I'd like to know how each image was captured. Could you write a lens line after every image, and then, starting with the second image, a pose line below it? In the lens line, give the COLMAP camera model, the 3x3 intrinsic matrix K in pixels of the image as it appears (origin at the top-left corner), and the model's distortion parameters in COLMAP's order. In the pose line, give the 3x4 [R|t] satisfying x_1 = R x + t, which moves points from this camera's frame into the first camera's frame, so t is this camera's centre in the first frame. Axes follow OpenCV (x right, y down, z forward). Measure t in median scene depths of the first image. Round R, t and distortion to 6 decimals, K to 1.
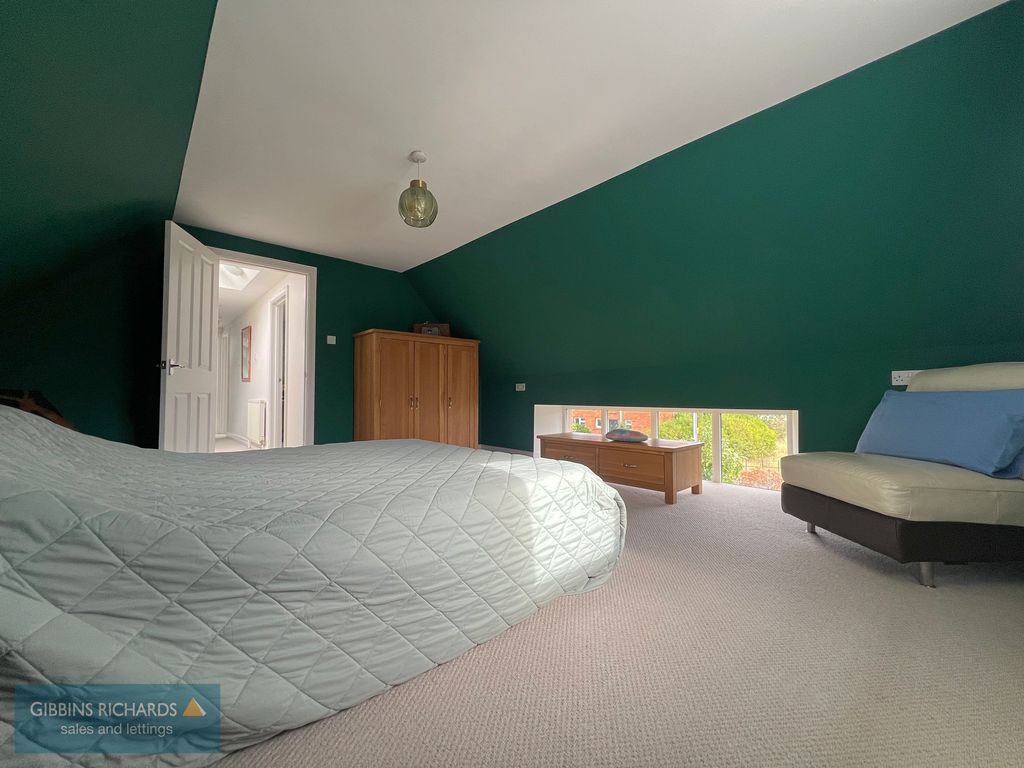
lens RADIAL K [[416.8, 0, 512.5], [0, 416.8, 382.1], [0, 0, 1]] dist [-0.000612, 0.000526]
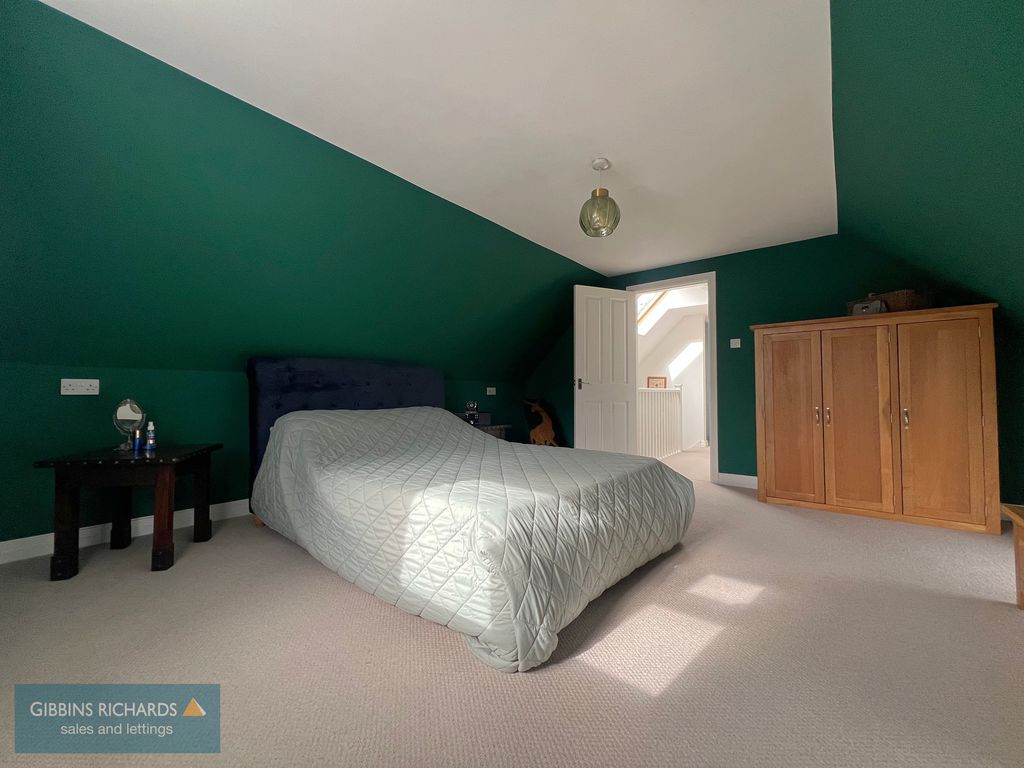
lens RADIAL K [[416.8, 0, 511.8], [0, 416.8, 387.4], [0, 0, 1]] dist [-0.000612, 0.000526]
pose [[0.131735, -0.015345, -0.991166, 0.501247], [0.032718, 0.999403, -0.011124, -0.012473], [0.990745, -0.030964, 0.132158, 0.472733]]
